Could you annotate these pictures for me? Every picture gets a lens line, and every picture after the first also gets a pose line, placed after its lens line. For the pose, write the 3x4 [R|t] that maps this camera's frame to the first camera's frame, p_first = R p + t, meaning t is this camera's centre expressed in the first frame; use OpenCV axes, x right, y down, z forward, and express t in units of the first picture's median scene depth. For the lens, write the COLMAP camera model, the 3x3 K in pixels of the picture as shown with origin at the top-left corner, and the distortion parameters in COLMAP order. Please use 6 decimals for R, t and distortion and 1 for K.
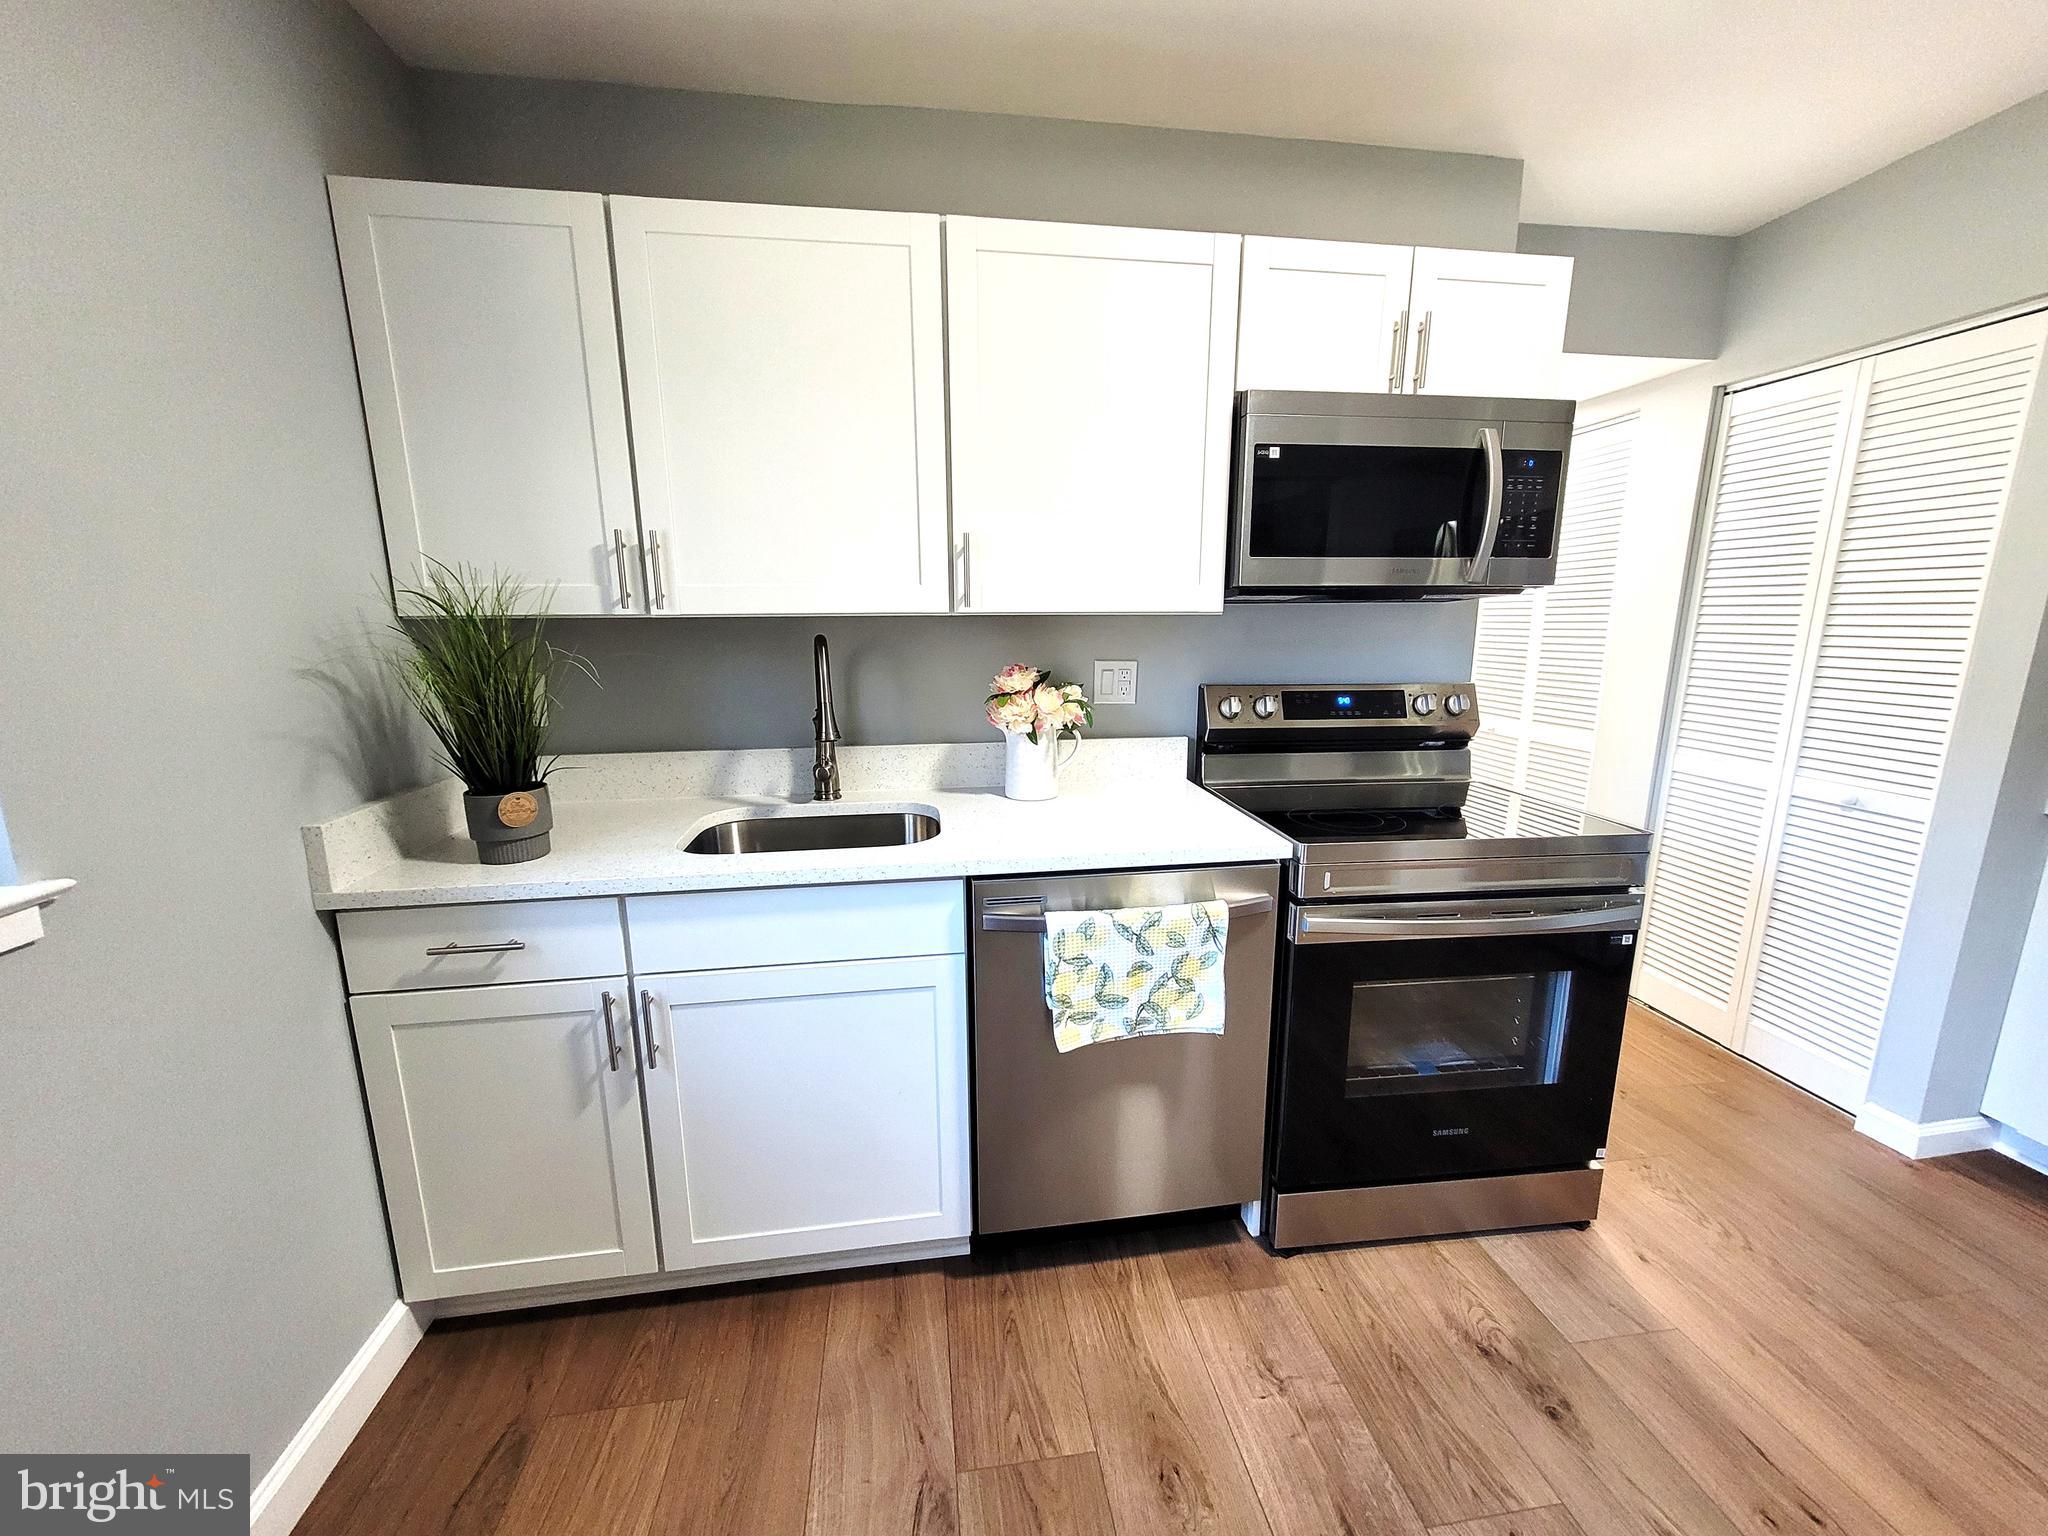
lens RADIAL K [[806.4, 0, 1028.3], [0, 806.4, 773.0], [0, 0, 1]] dist [0.004904, -0.000149]
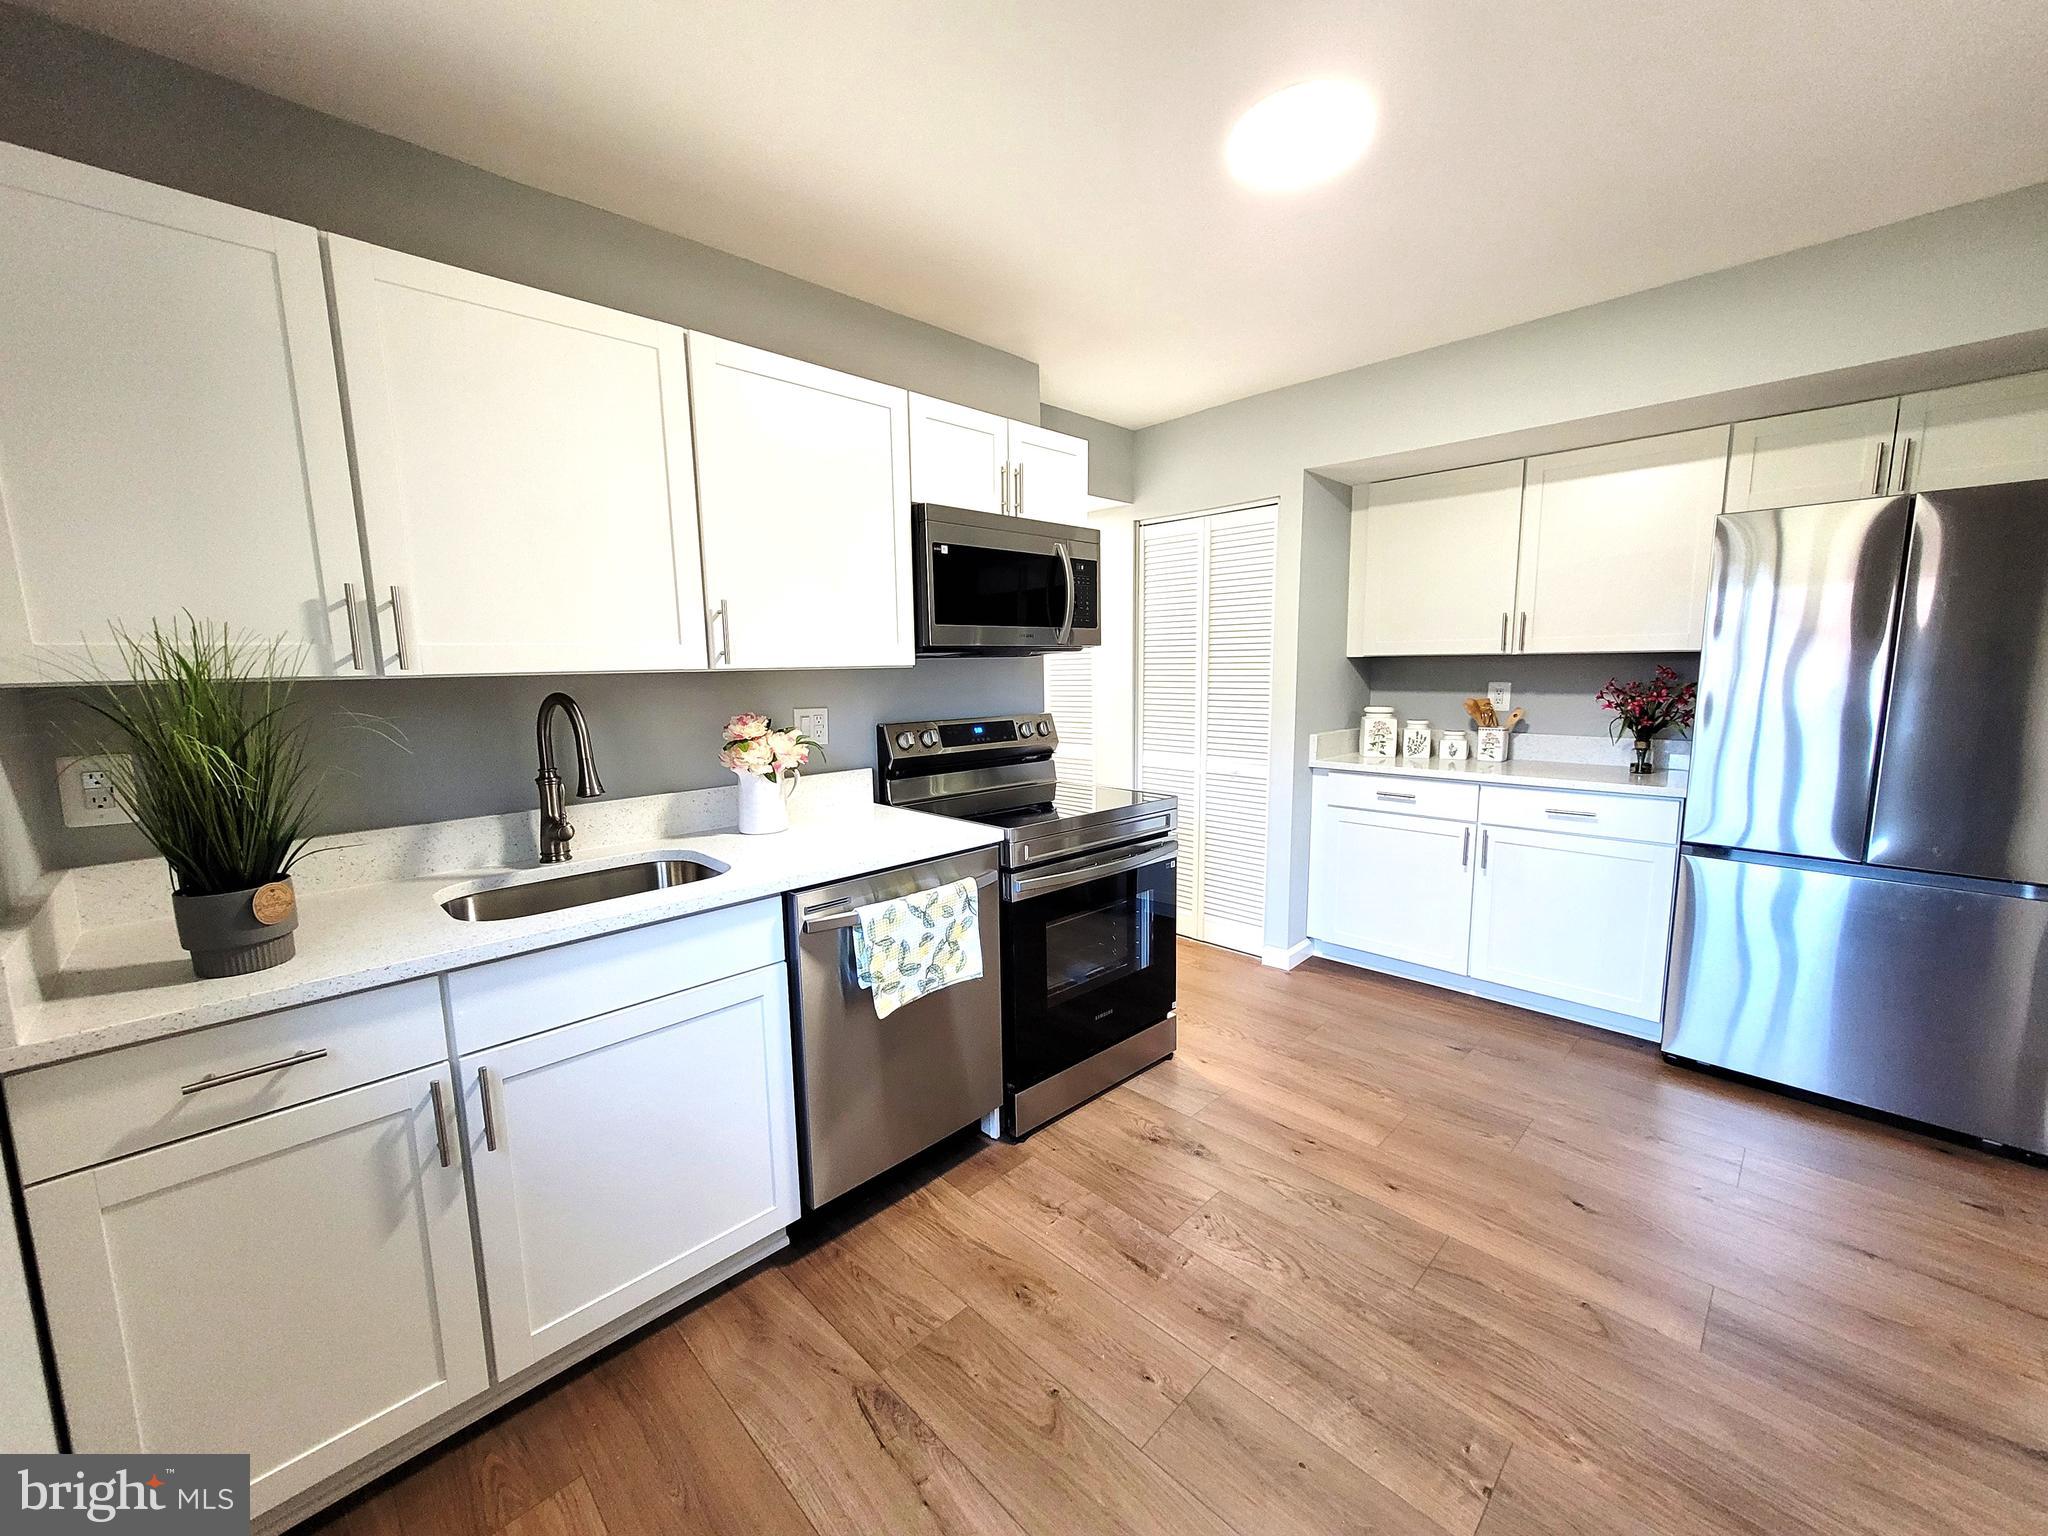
lens RADIAL K [[806.4, 0, 1028.3], [0, 806.4, 773.0], [0, 0, 1]] dist [0.004904, -0.000149]
pose [[0.803952, -0.090257, 0.587805, -0.449352], [0.128293, 0.991464, -0.023230, 0.028853], [-0.580691, 0.094087, 0.808669, -0.158598]]
